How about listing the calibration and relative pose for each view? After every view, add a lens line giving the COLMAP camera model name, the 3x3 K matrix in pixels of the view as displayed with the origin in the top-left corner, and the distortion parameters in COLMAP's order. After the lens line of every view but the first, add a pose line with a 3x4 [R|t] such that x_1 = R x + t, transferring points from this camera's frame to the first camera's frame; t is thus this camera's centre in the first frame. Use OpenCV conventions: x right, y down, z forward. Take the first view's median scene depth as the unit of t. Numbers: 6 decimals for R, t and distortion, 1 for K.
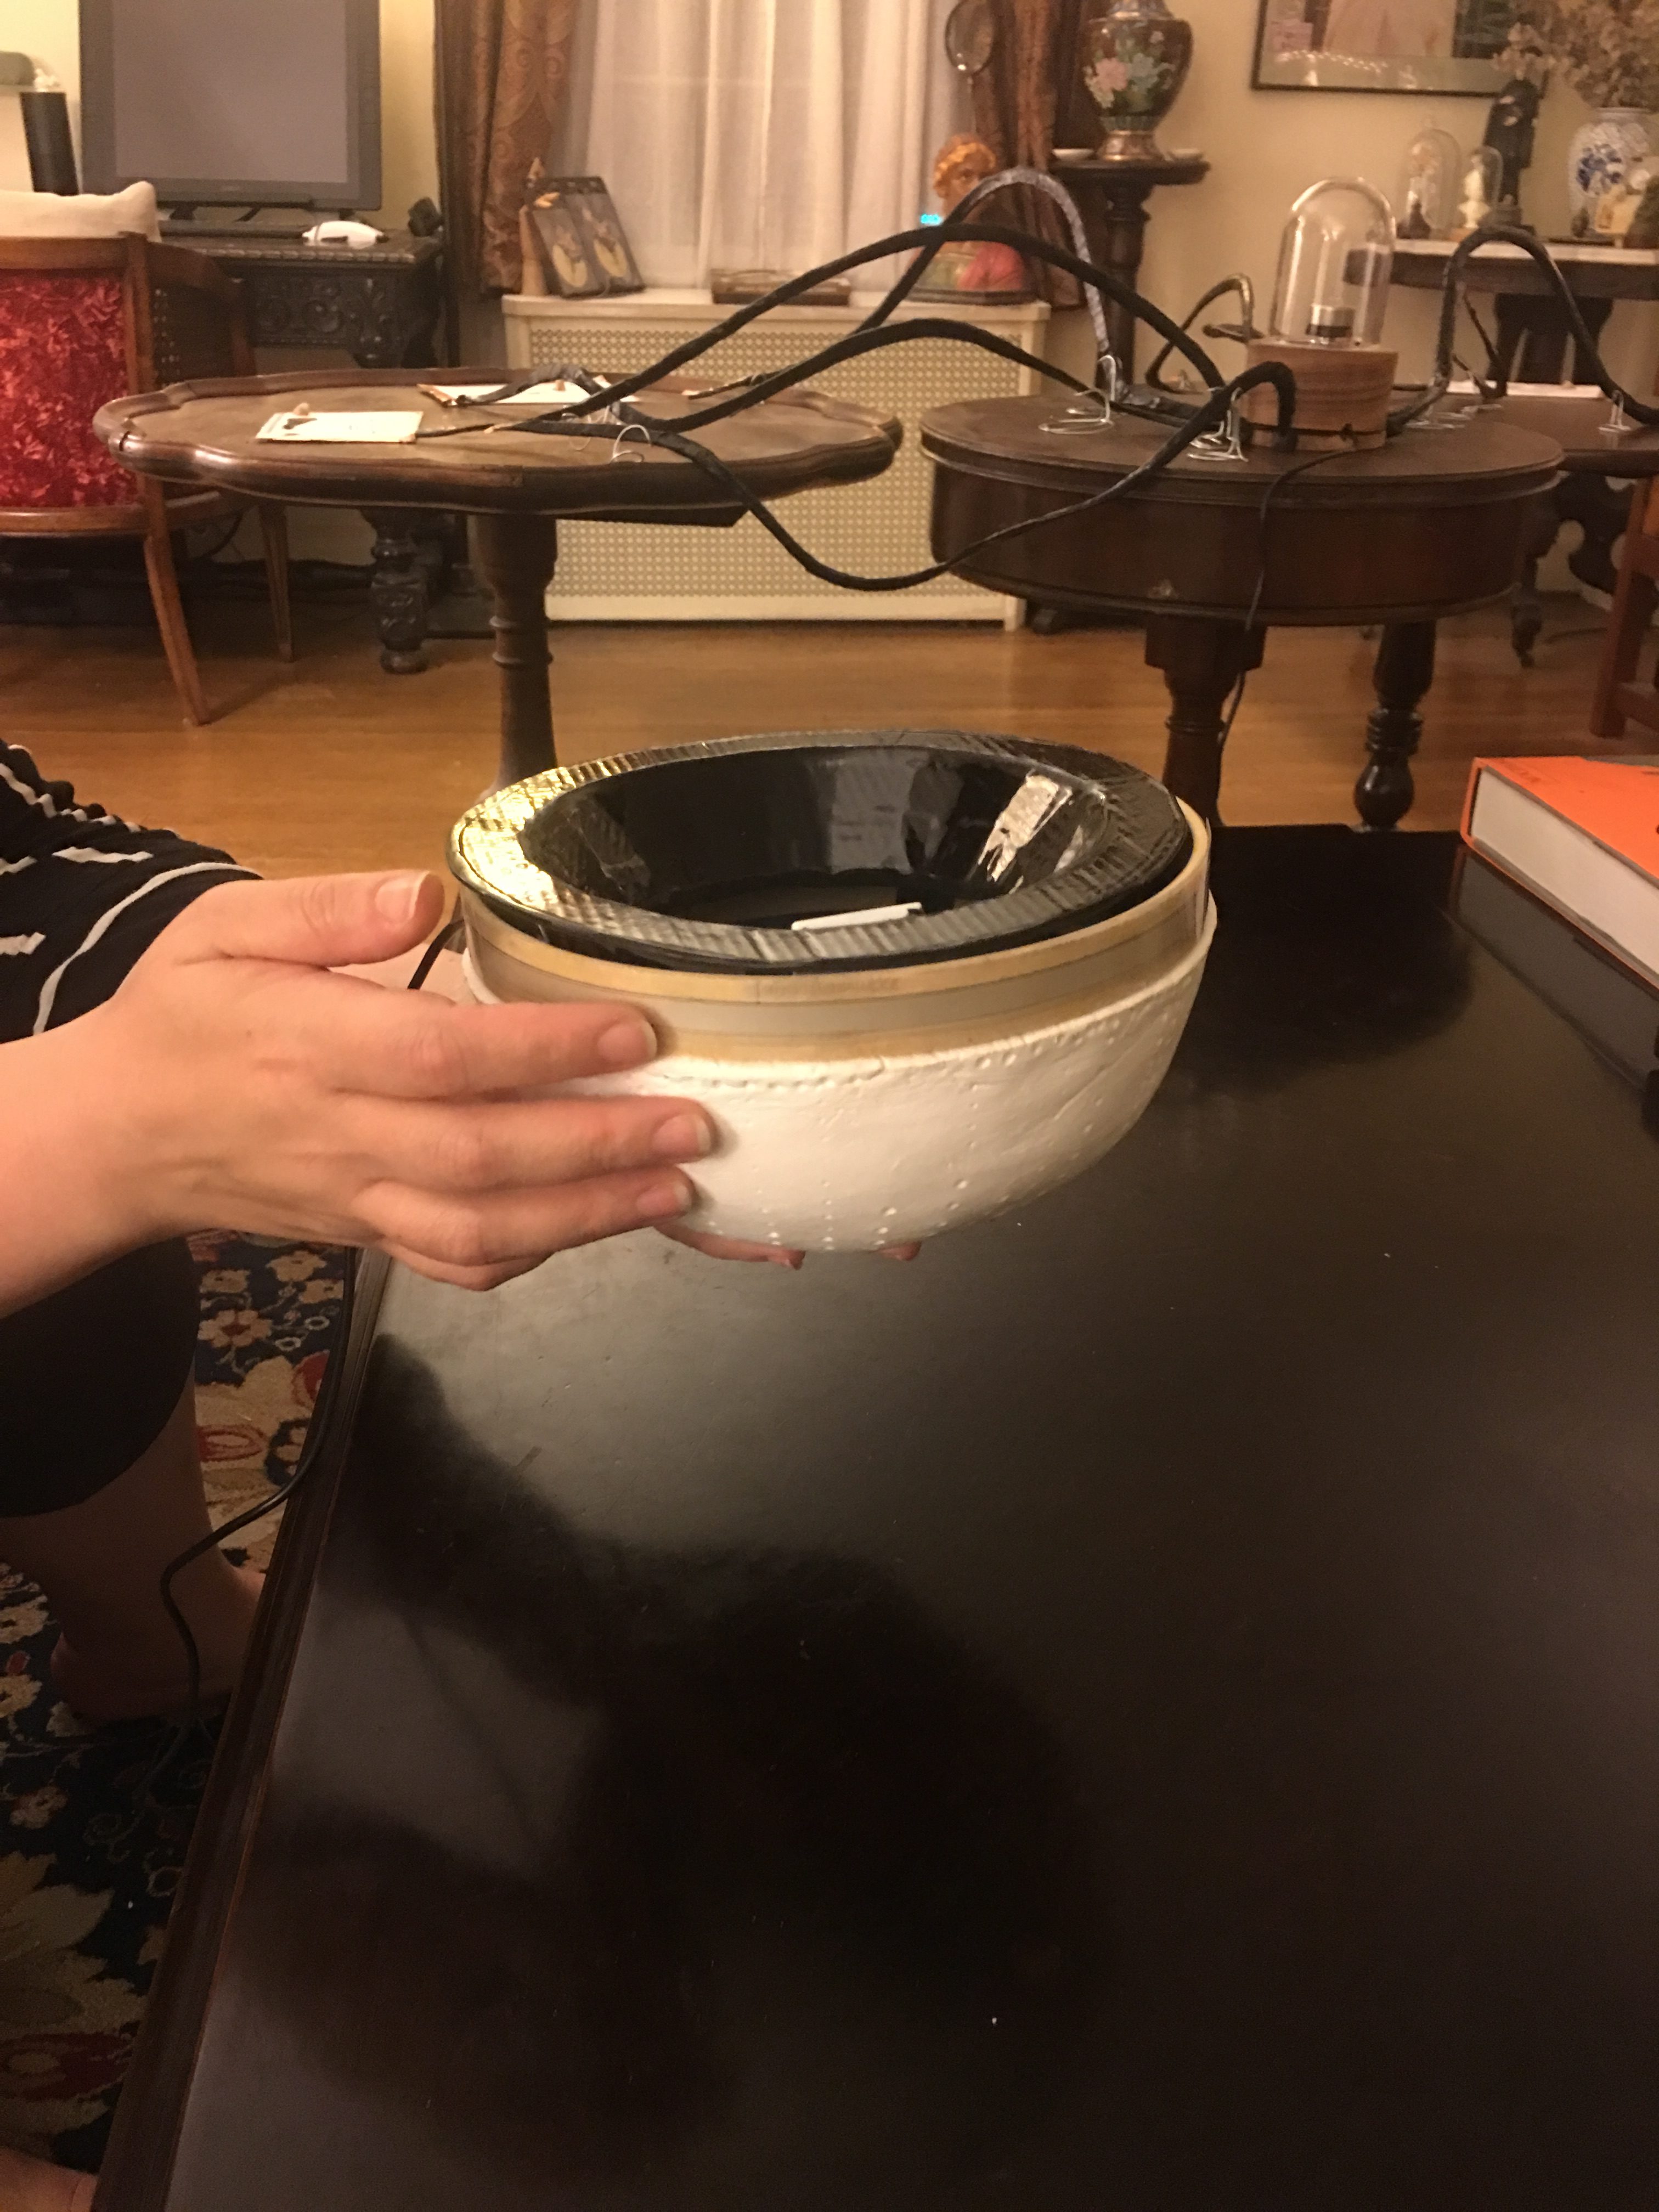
lens RADIAL K [[1913.7, 0, 829.5], [0, 1913.7, 1106.0], [0, 0, 1]] dist [0.093863, -0.129011]
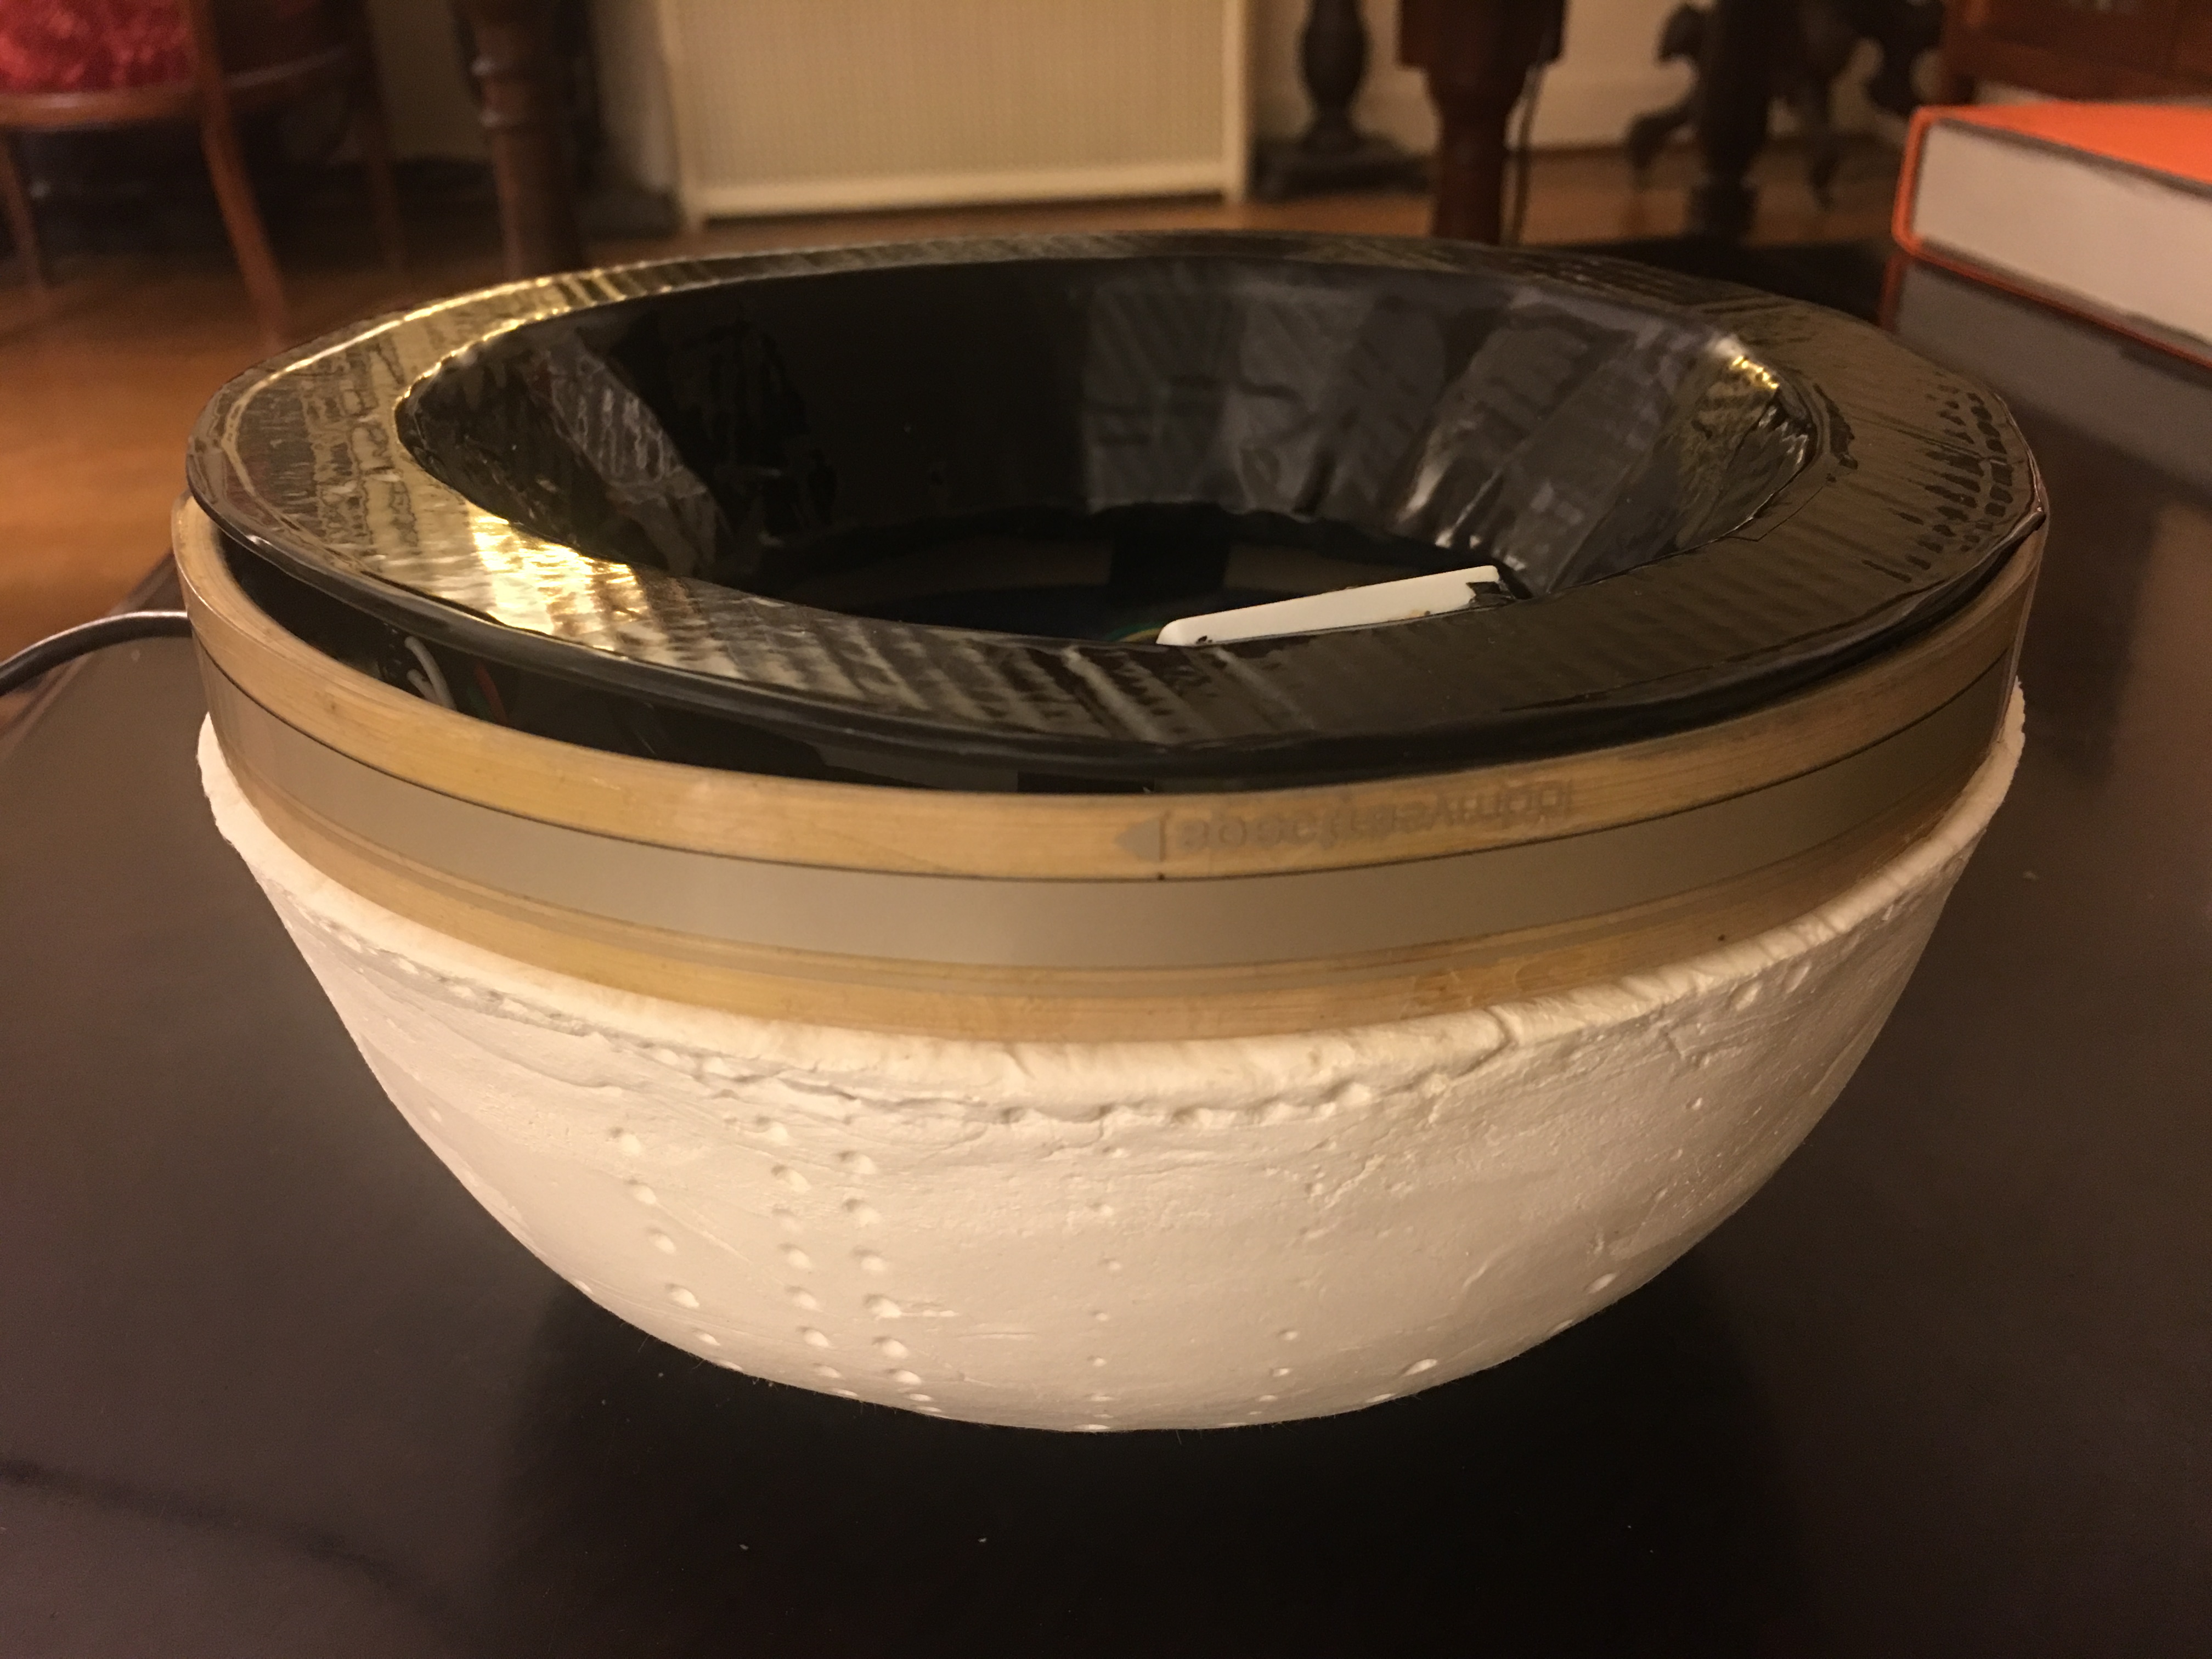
lens RADIAL K [[1913.7, 0, 1106.0], [0, 1913.7, 829.5], [0, 0, 1]] dist [0.093863, -0.129011]
pose [[0.989513, -0.049078, 0.135854, -0.087489], [0.045780, 0.998579, 0.027295, -0.069737], [-0.137000, -0.020790, 0.990353, 0.665208]]
